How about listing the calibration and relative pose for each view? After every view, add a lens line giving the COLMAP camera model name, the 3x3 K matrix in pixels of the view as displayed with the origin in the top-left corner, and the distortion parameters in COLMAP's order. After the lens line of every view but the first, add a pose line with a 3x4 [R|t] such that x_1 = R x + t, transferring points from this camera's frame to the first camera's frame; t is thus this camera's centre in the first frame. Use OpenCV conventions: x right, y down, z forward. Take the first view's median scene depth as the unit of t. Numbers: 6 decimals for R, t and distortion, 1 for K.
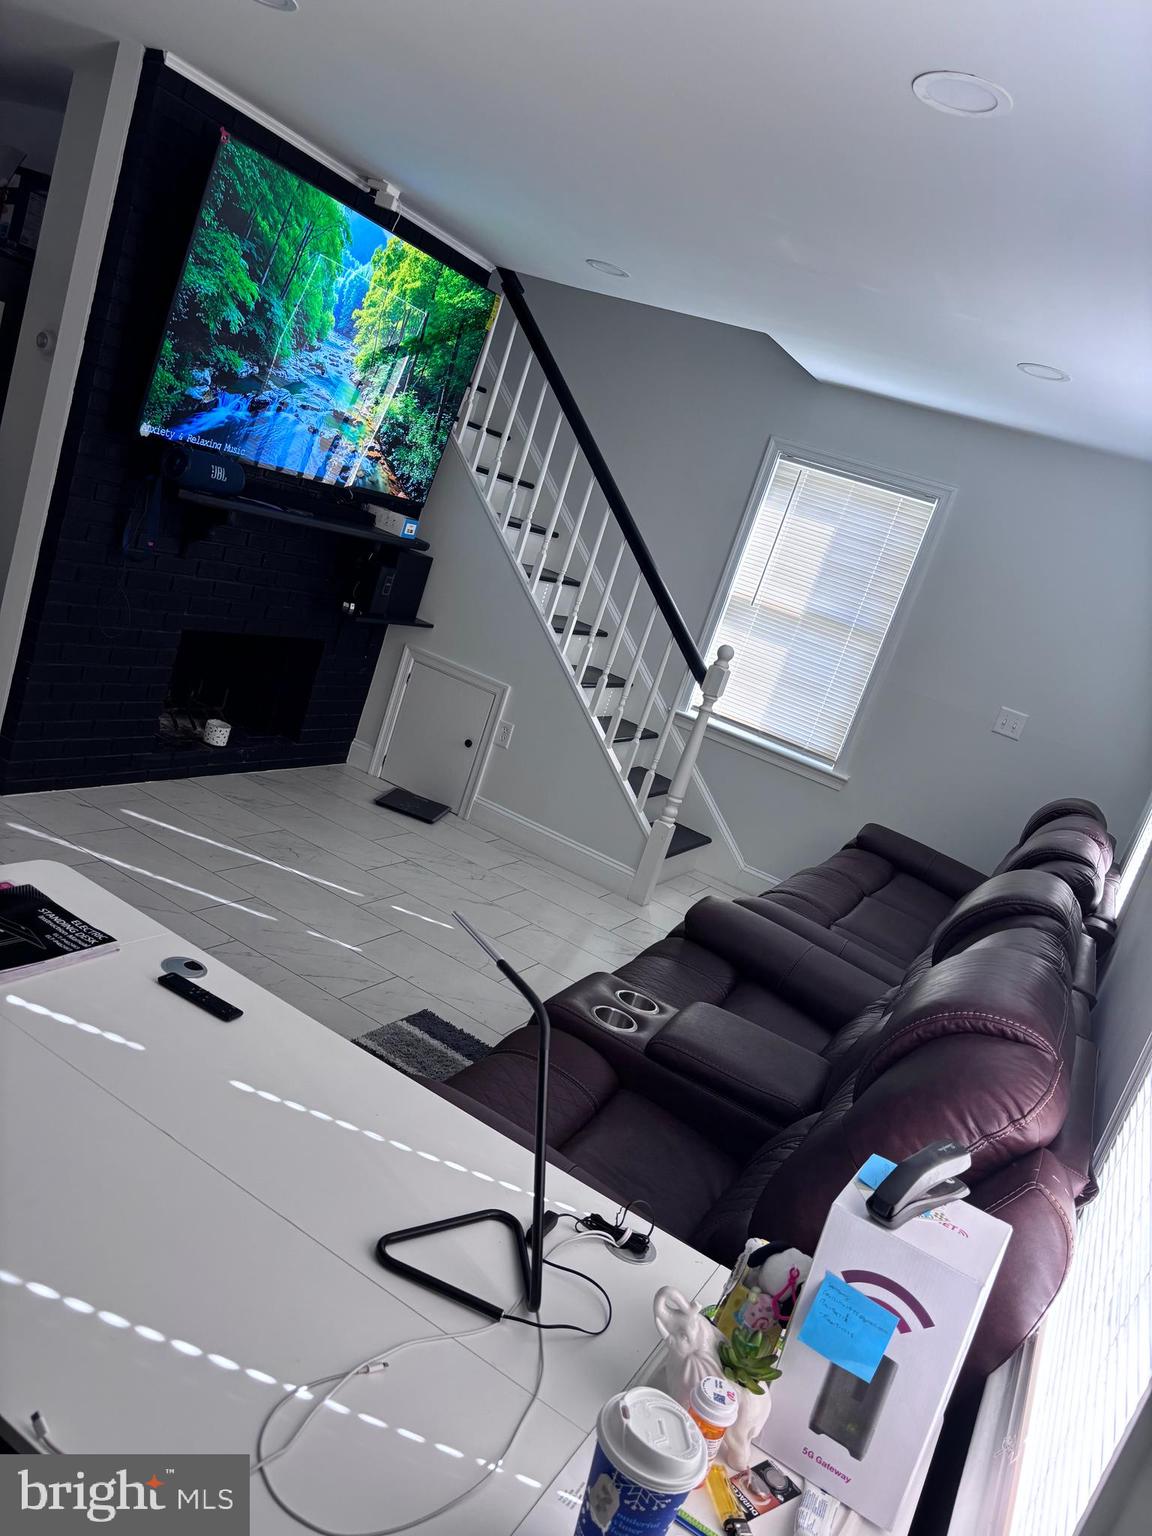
lens RADIAL K [[1146.9, 0, 574.1], [0, 1146.9, 779.7], [0, 0, 1]] dist [0.111562, -0.233517]
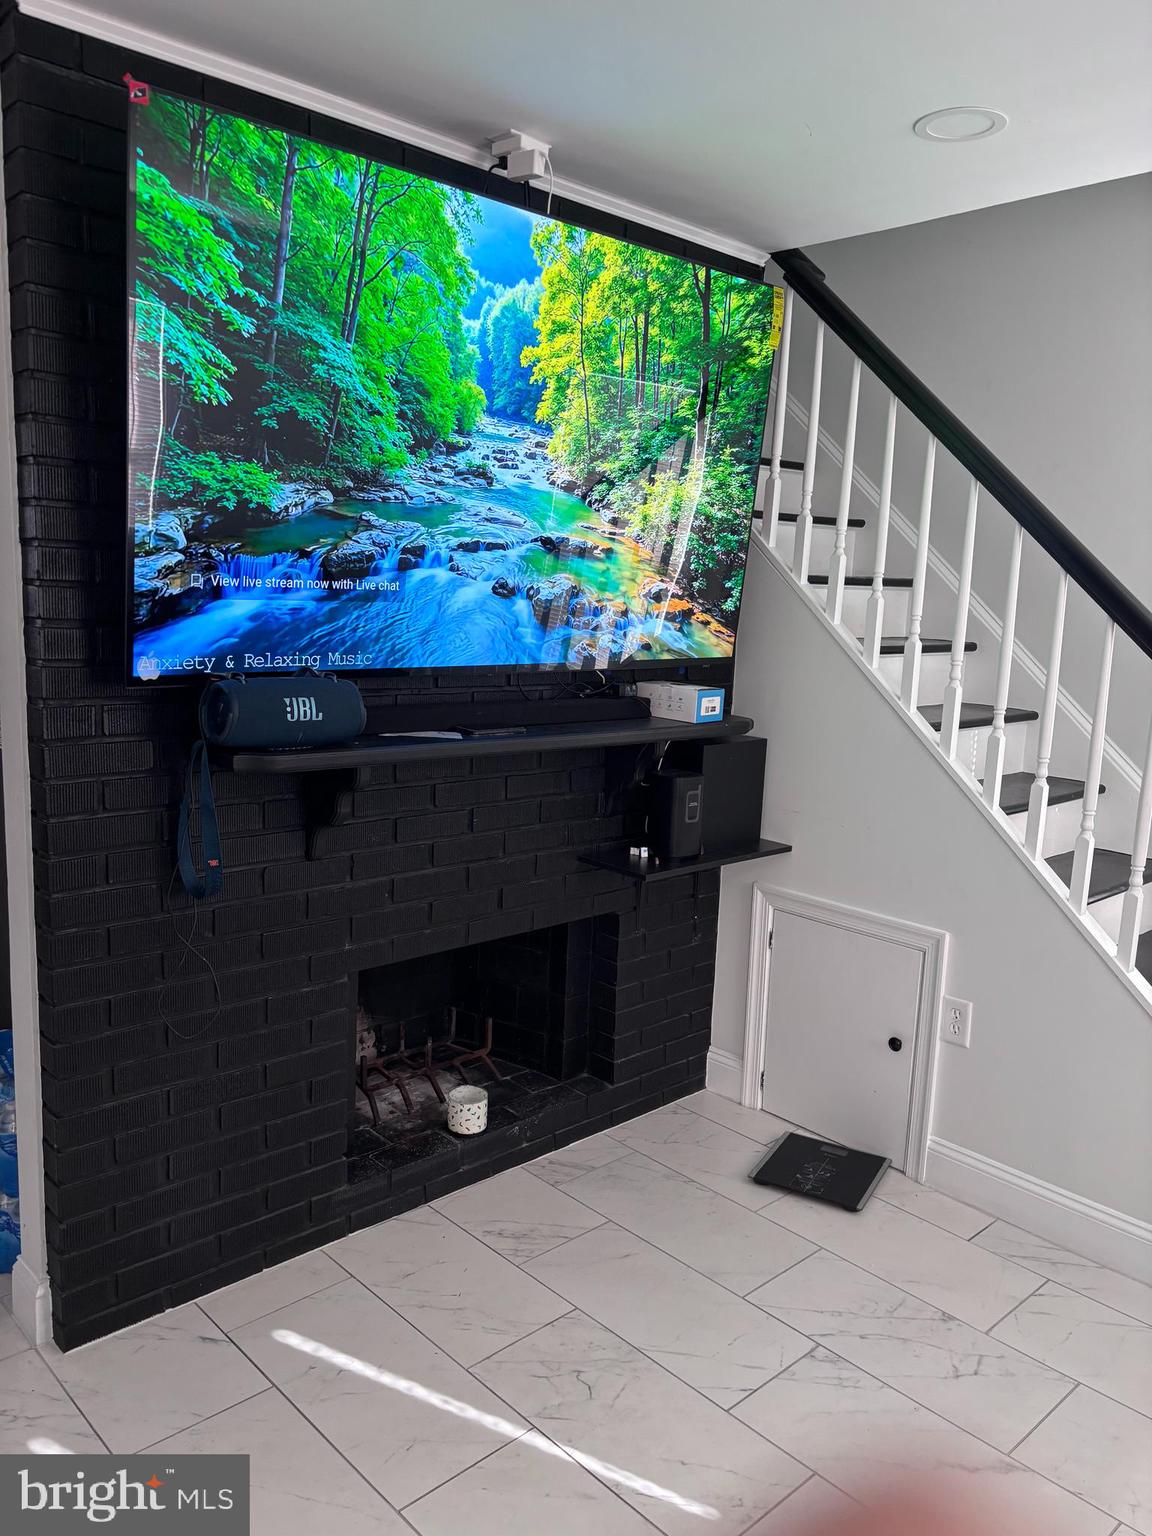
lens RADIAL K [[1146.9, 0, 574.1], [0, 1146.9, 779.7], [0, 0, 1]] dist [0.111562, -0.233517]
pose [[0.908662, -0.223939, -0.352397, -0.007022], [0.173272, 0.970141, -0.169715, -0.090470], [0.379881, 0.093153, 0.920333, 0.426265]]
